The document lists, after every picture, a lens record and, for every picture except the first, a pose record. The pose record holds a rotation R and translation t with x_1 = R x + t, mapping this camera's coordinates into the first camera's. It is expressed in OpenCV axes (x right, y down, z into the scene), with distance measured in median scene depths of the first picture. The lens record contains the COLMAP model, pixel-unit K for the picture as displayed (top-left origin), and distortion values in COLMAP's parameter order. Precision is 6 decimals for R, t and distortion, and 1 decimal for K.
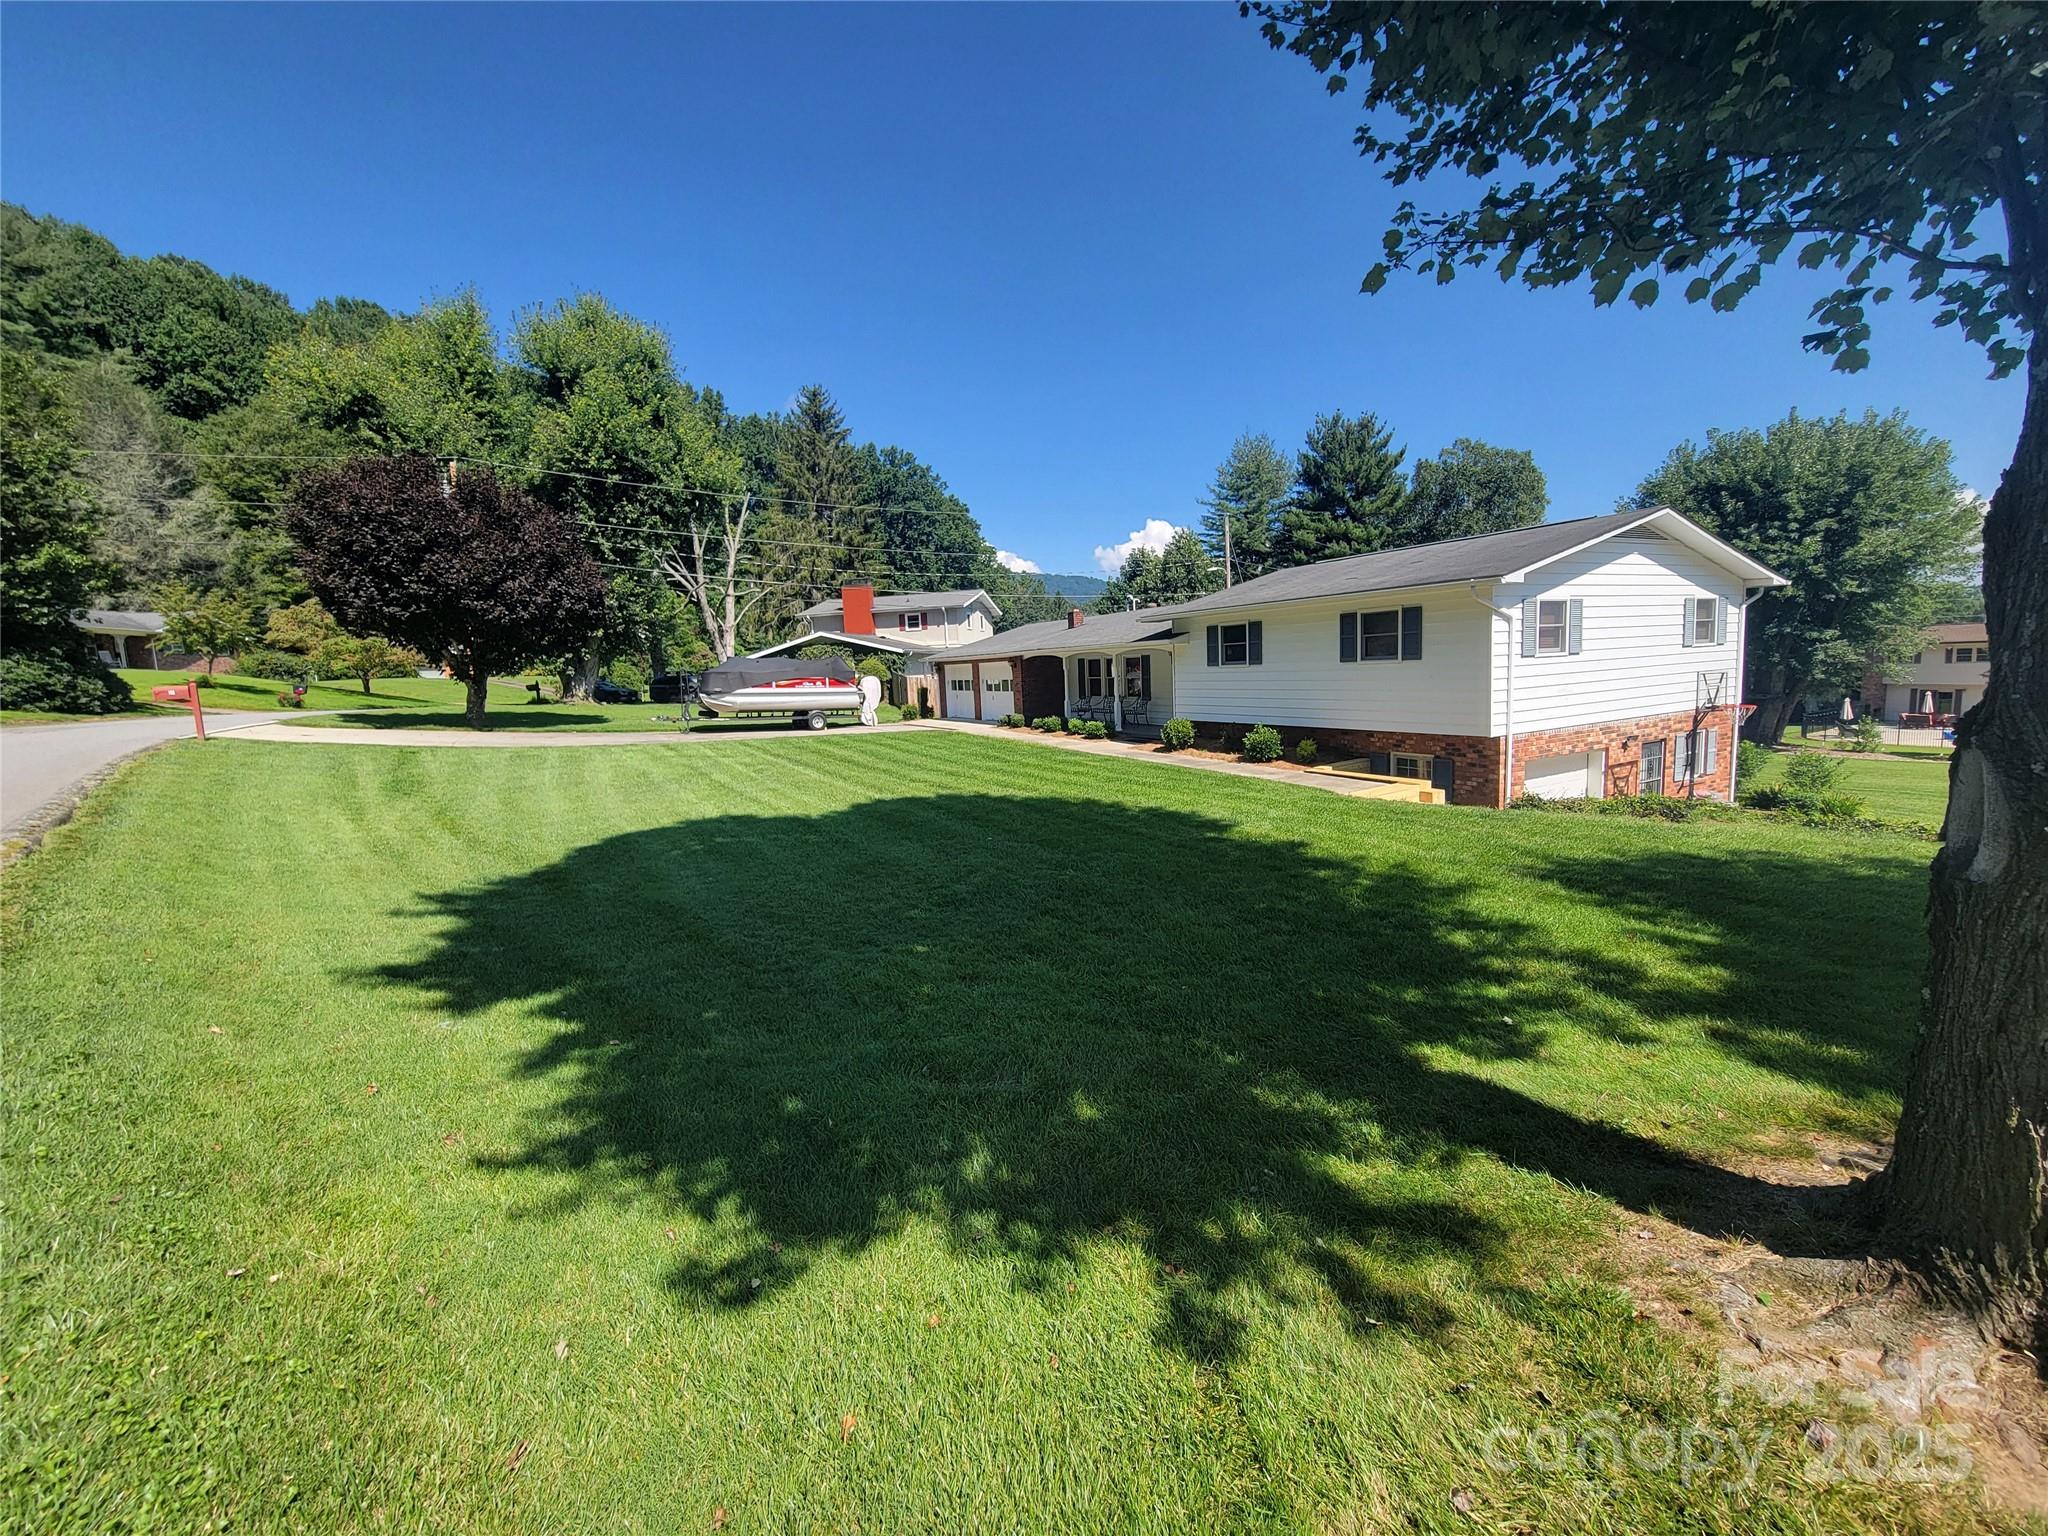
lens RADIAL K [[832.4, 0, 1029.6], [0, 832.4, 765.9], [0, 0, 1]] dist [-0.002755, -0.000160]
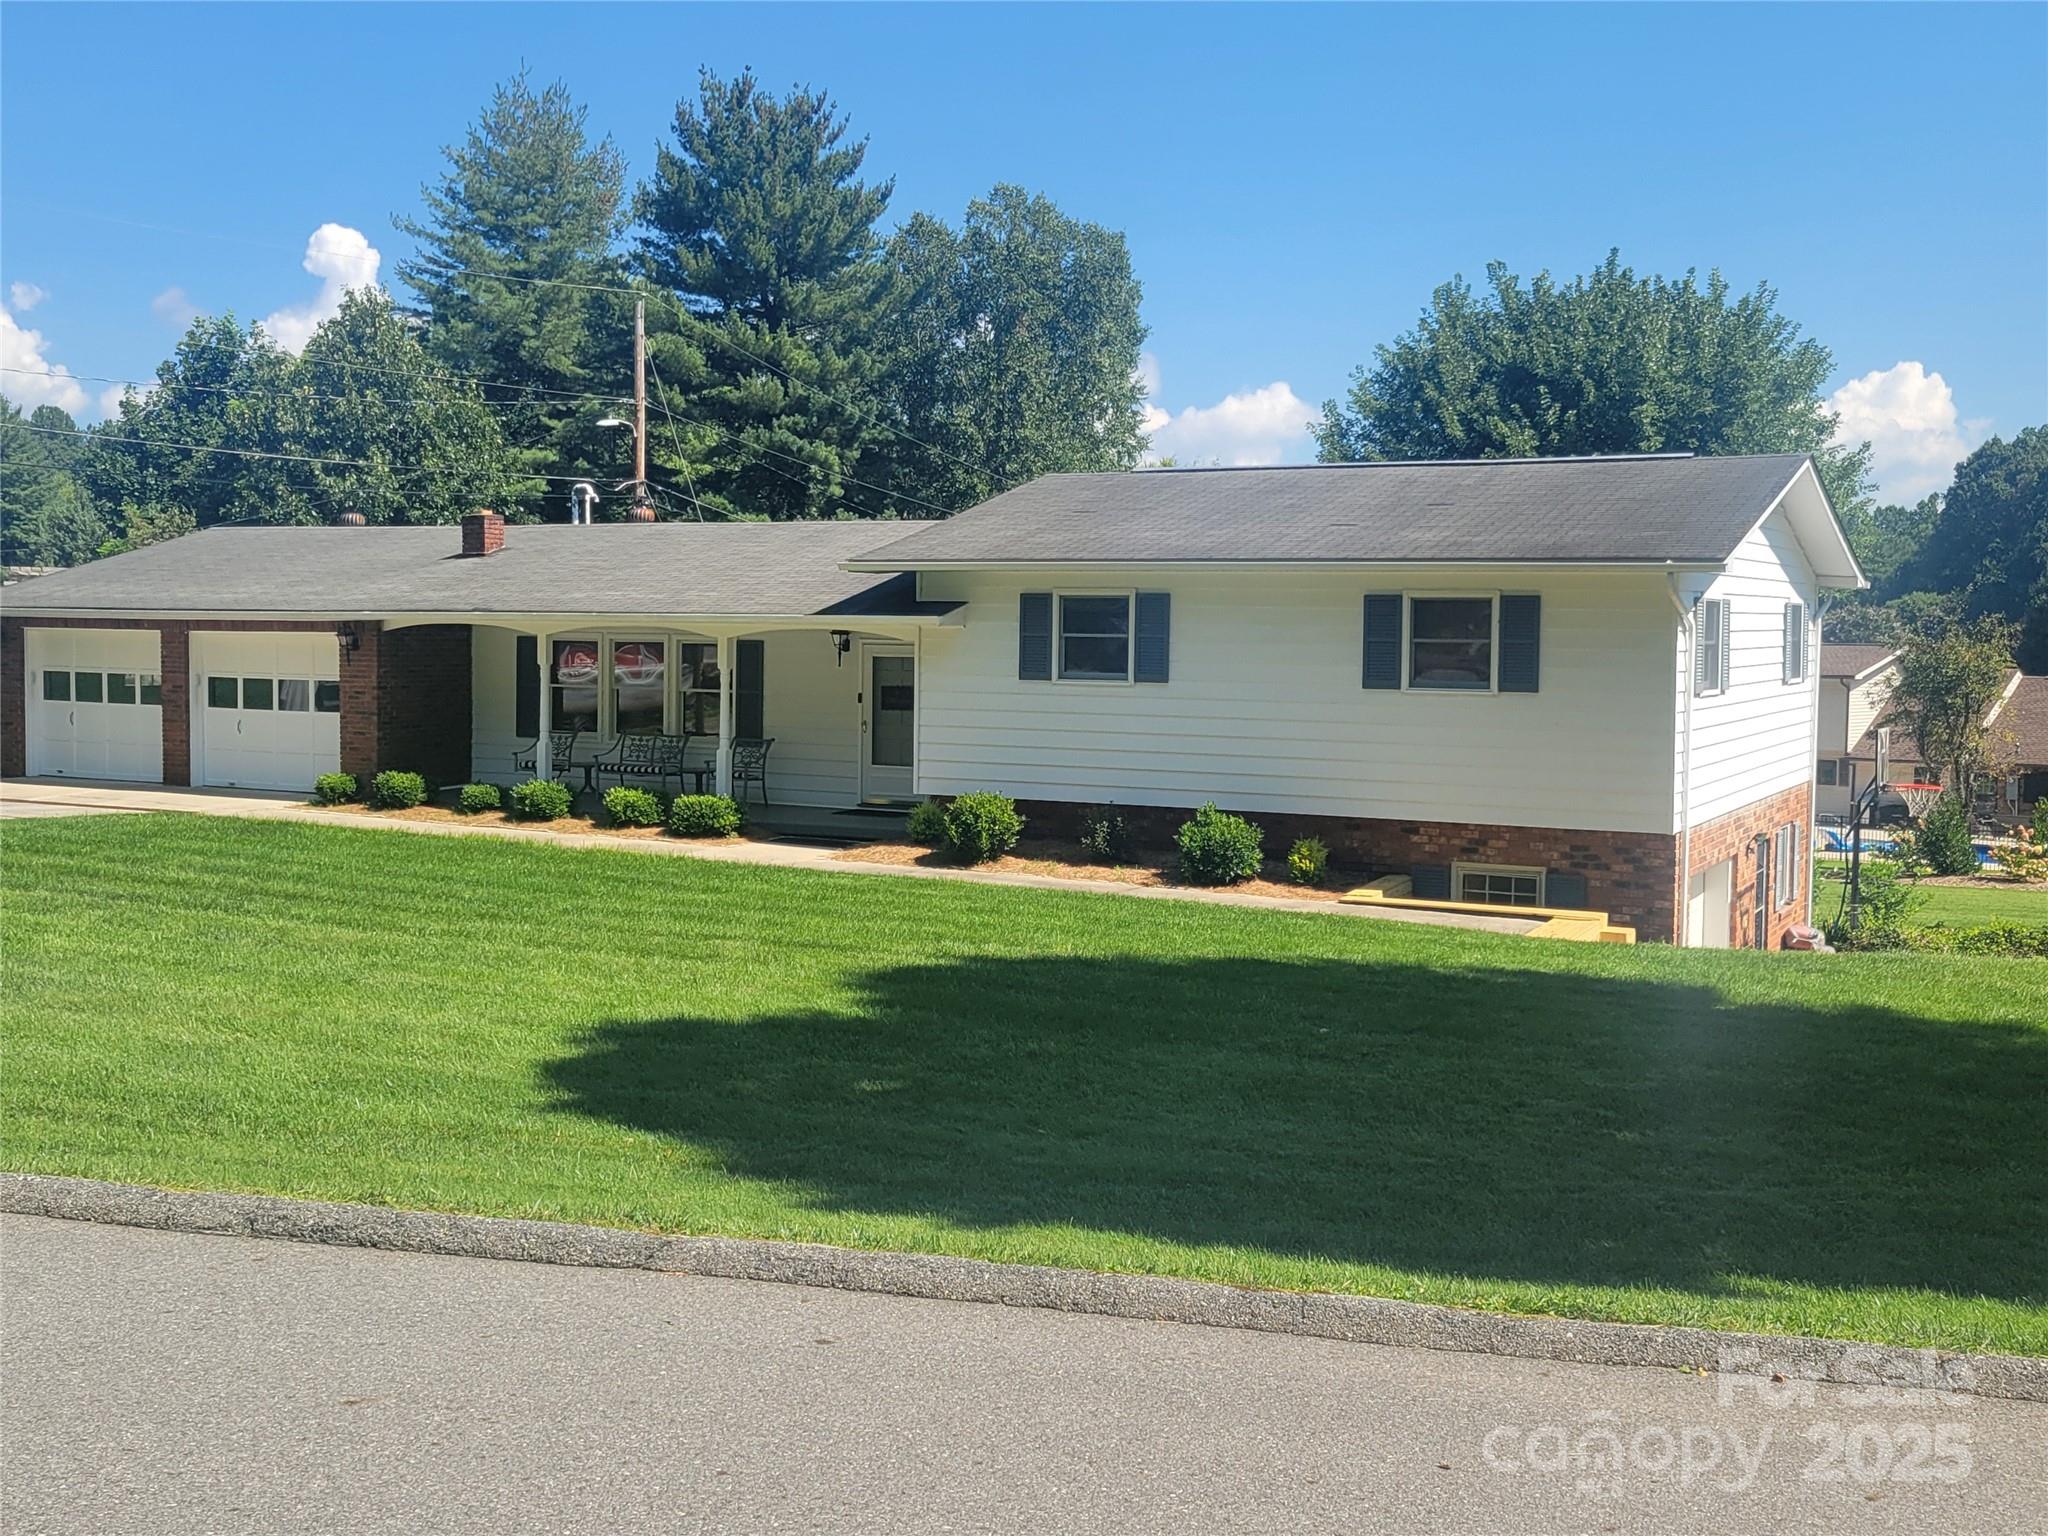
lens RADIAL K [[2240.7, 0, 1014.9], [0, 2240.7, 747.5], [0, 0, 1]] dist [0.031767, 0.000000]
pose [[0.831251, 0.024778, 0.555345, -0.320941], [0.016686, 0.997444, -0.069479, 0.002691], [-0.555647, 0.067021, 0.828712, -0.014643]]
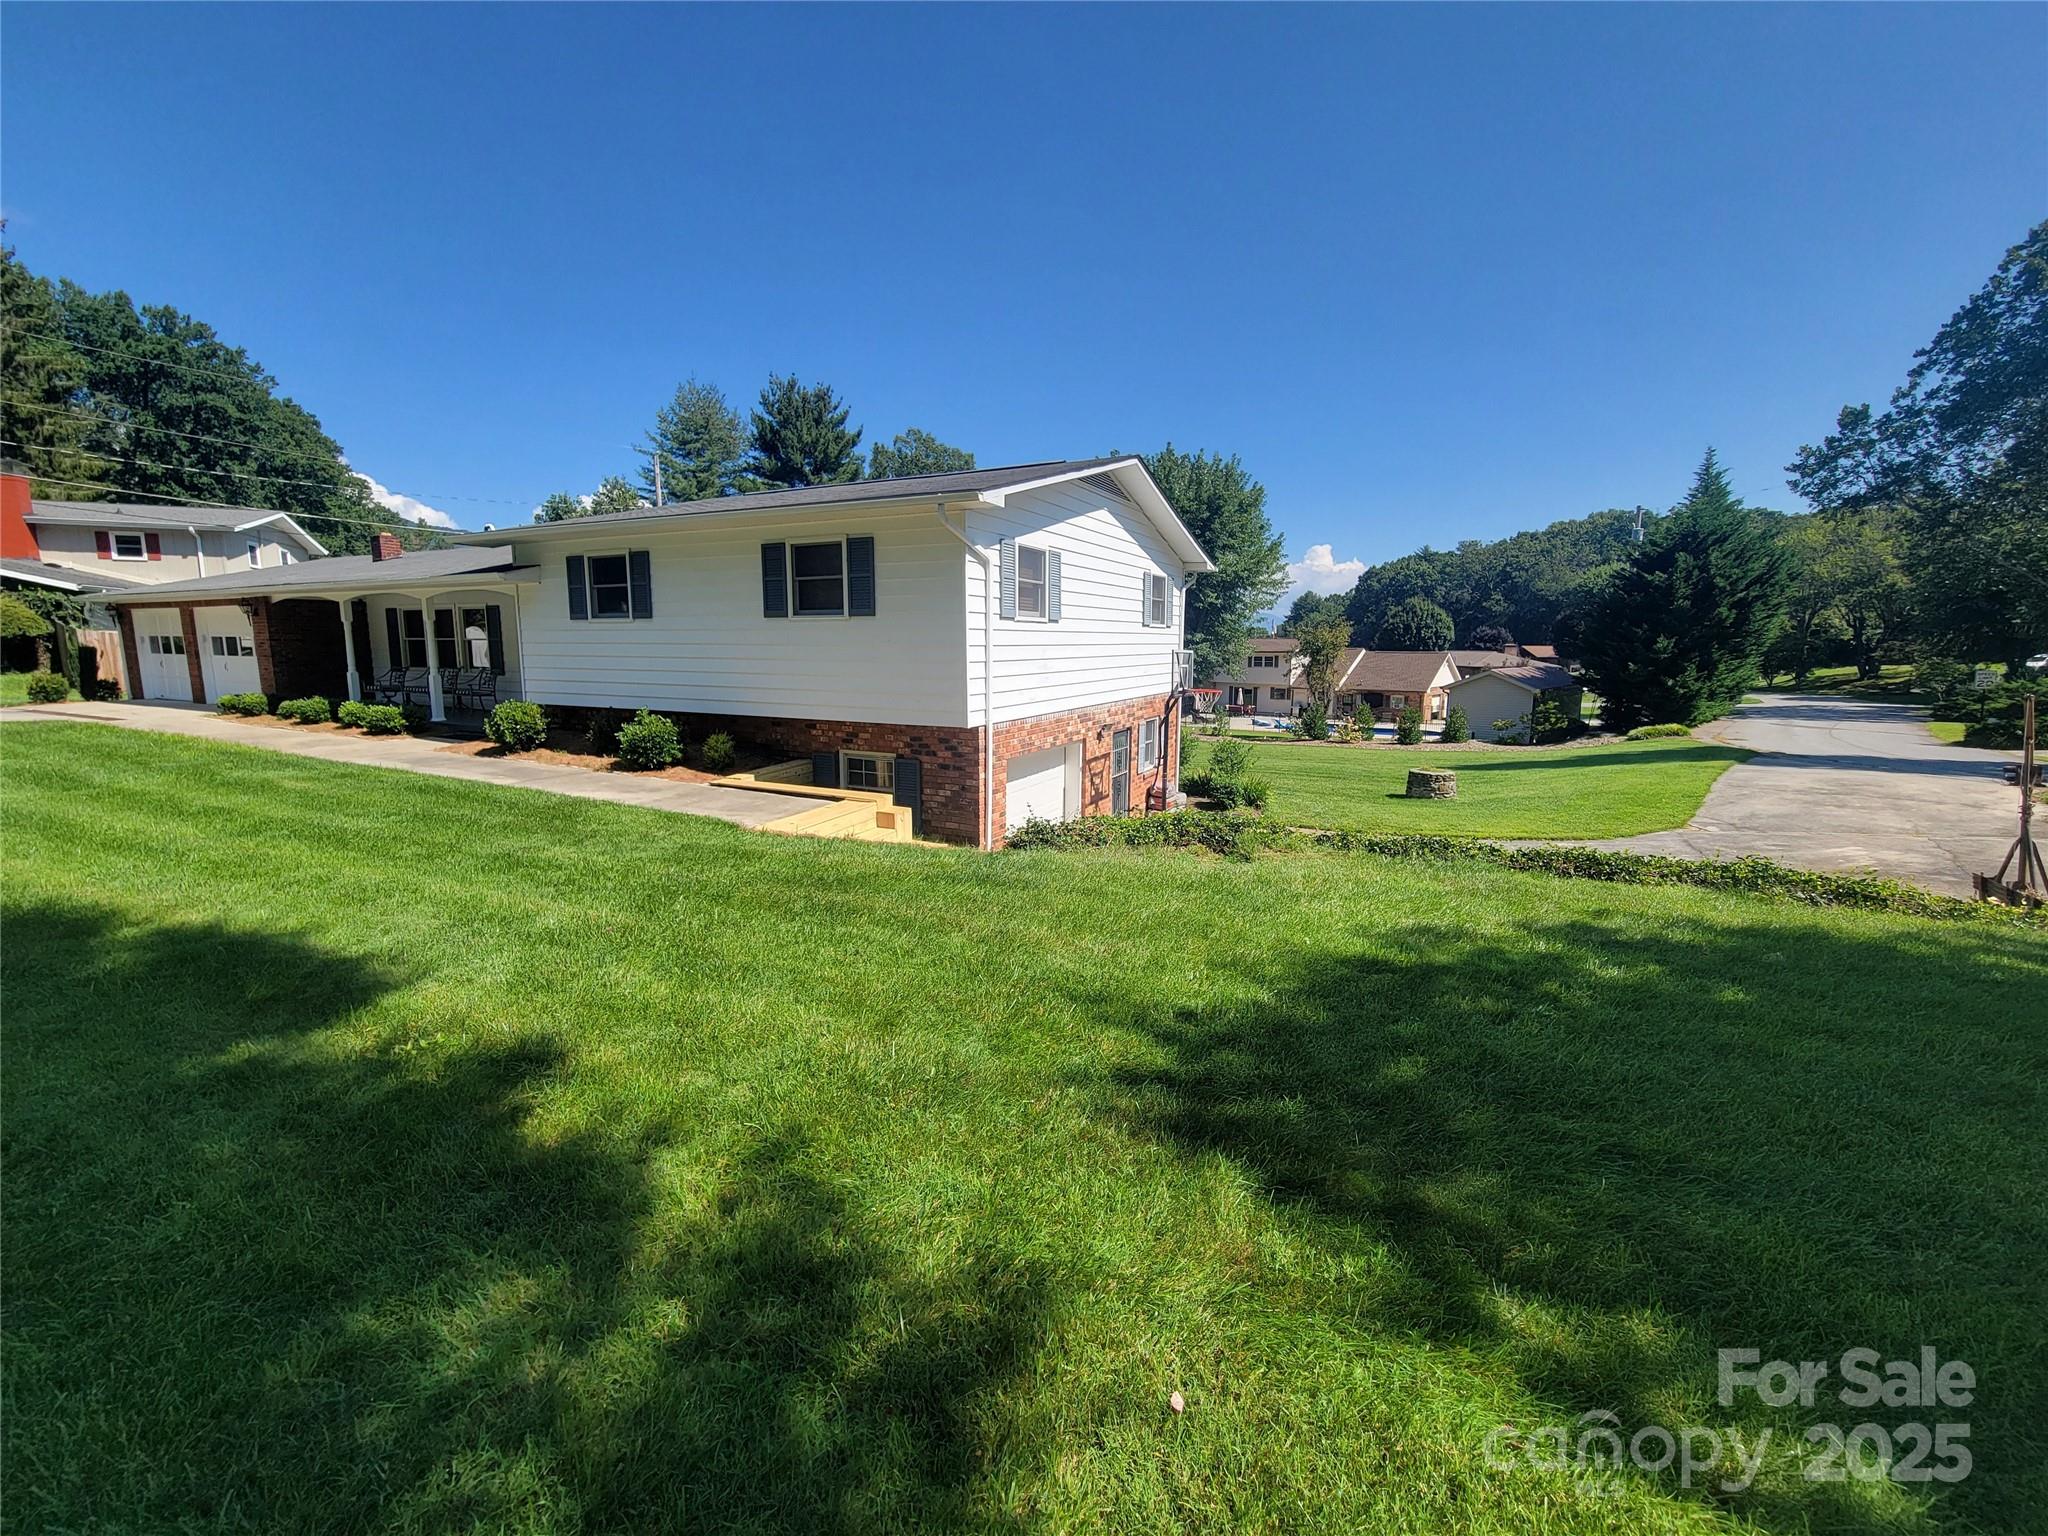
lens RADIAL K [[832.4, 0, 1029.3], [0, 832.4, 769.4], [0, 0, 1]] dist [-0.002755, -0.000160]
pose [[0.820938, -0.037046, 0.569814, 0.090789], [0.027044, 0.999296, 0.026006, -0.007717], [-0.570377, -0.005940, 0.821362, 0.183152]]
